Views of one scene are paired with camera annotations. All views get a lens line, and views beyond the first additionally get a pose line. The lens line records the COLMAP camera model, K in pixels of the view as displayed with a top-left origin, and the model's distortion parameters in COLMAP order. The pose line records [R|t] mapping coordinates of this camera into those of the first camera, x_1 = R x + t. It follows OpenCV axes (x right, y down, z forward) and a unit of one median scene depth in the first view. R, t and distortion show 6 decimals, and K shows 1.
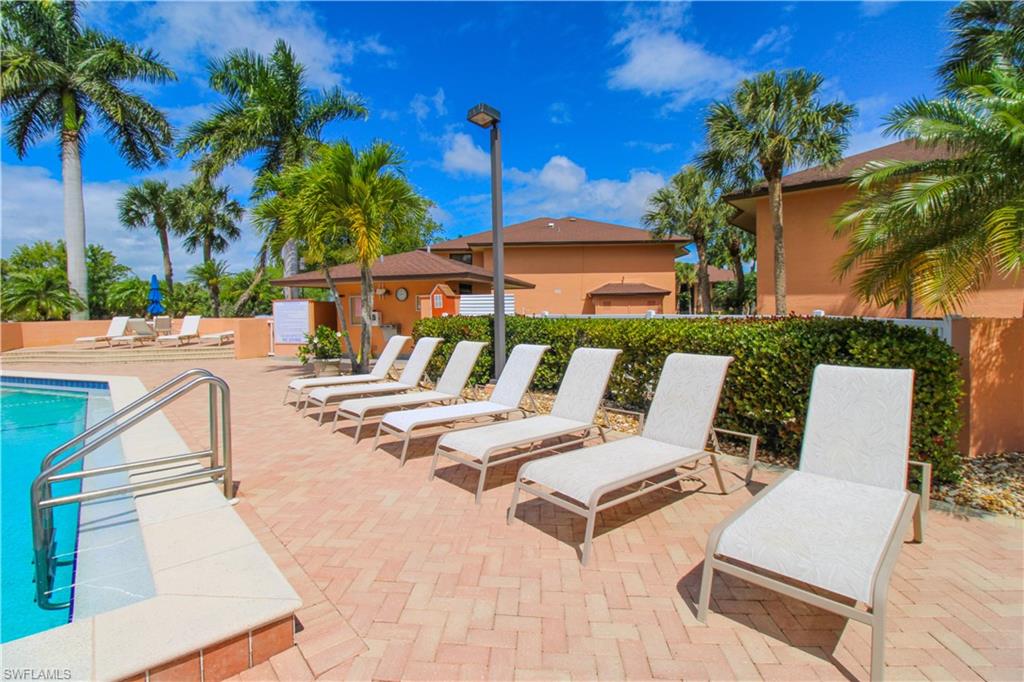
lens RADIAL K [[473.4, 0, 515.1], [0, 473.4, 321.4], [0, 0, 1]] dist [-0.010779, -0.006935]
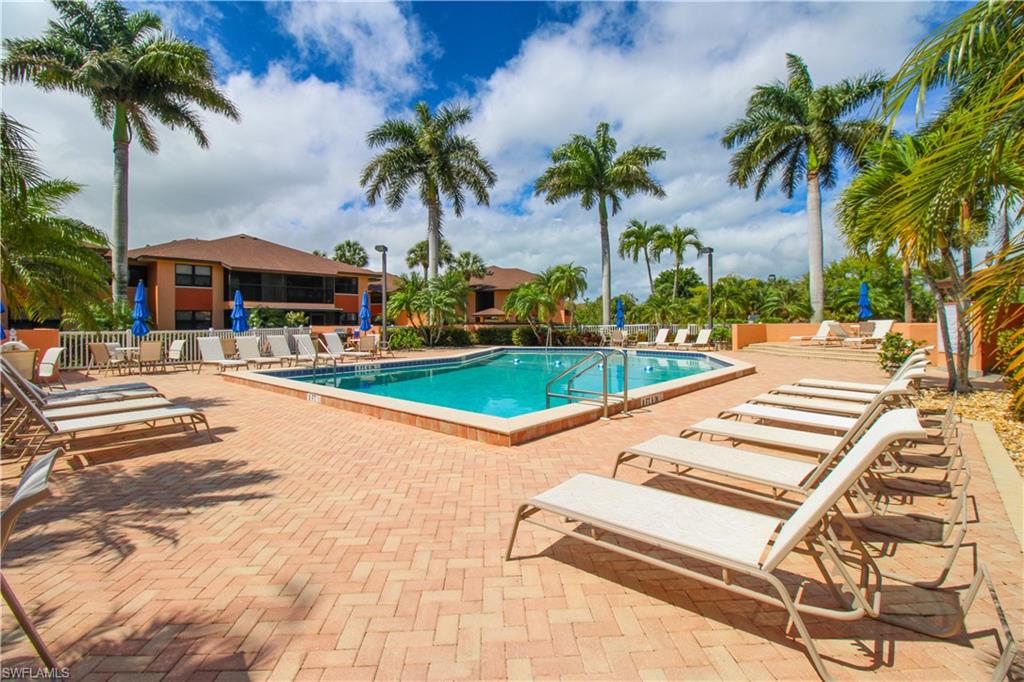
lens RADIAL K [[469.2, 0, 514.7], [0, 469.2, 324.0], [0, 0, 1]] dist [0.001141, -0.015356]
pose [[0.120211, 0.020152, -0.992544, 0.192717], [-0.021723, 0.999608, 0.017664, -0.003620], [0.992511, 0.019437, 0.120602, 0.064165]]
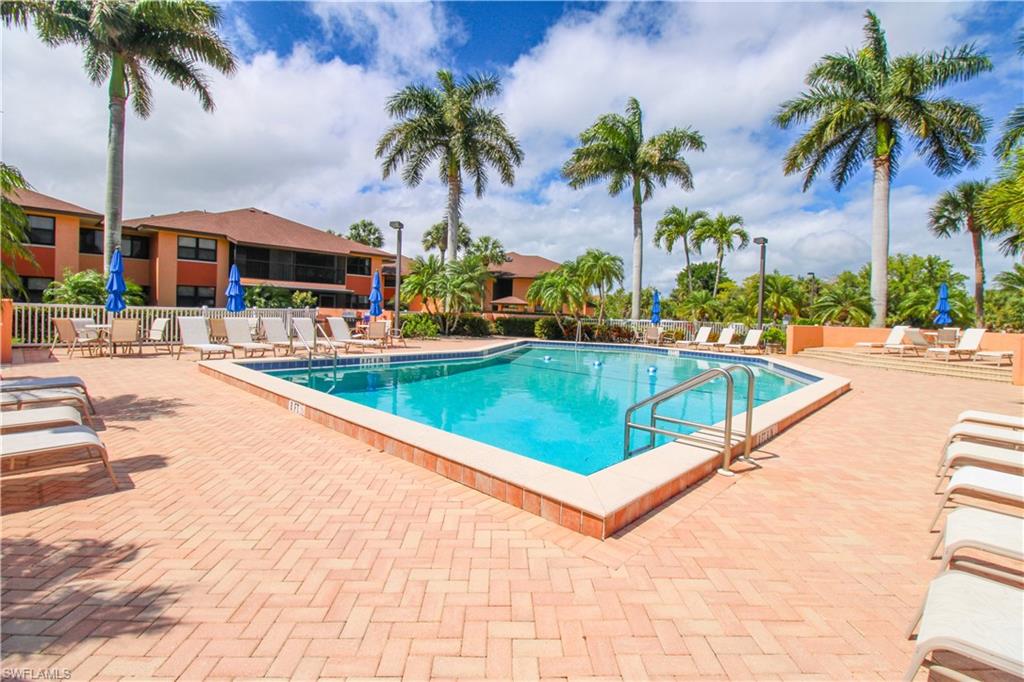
lens RADIAL K [[473.4, 0, 515.1], [0, 473.4, 321.4], [0, 0, 1]] dist [-0.010779, -0.006935]
pose [[0.090987, 0.041593, -0.994983, 0.087091], [-0.062421, 0.997401, 0.035986, -0.003064], [0.993894, 0.058834, 0.093346, 0.049904]]
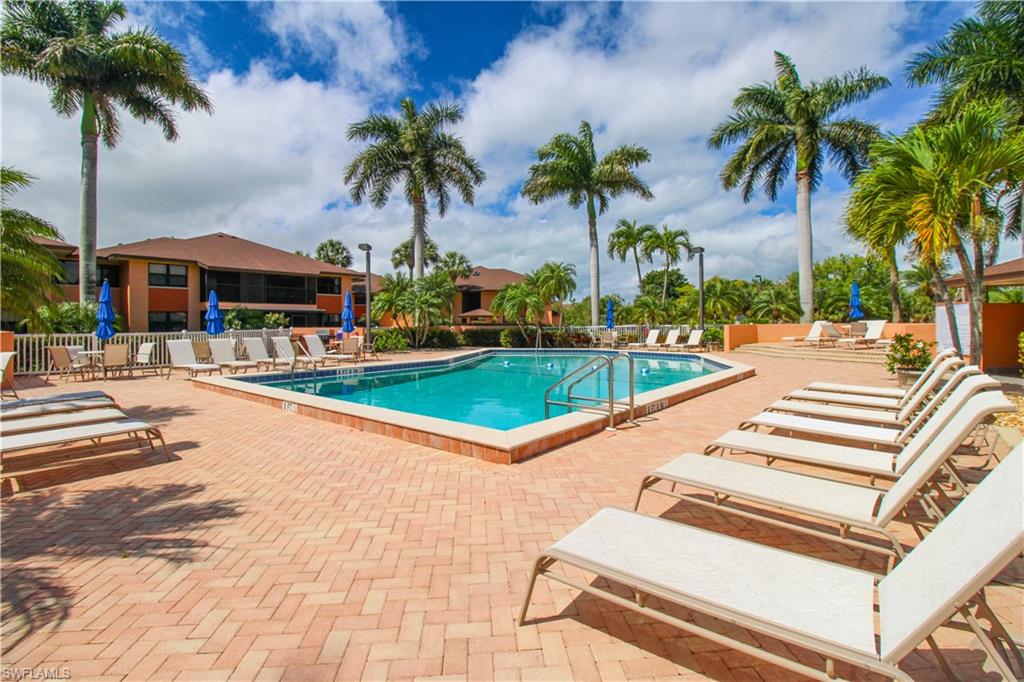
lens RADIAL K [[469.2, 0, 514.7], [0, 469.2, 324.0], [0, 0, 1]] dist [0.001141, -0.015356]
pose [[0.150226, 0.017726, -0.988493, 0.164092], [-0.020406, 0.999682, 0.014825, -0.003171], [0.988441, 0.017944, 0.150540, 0.060949]]
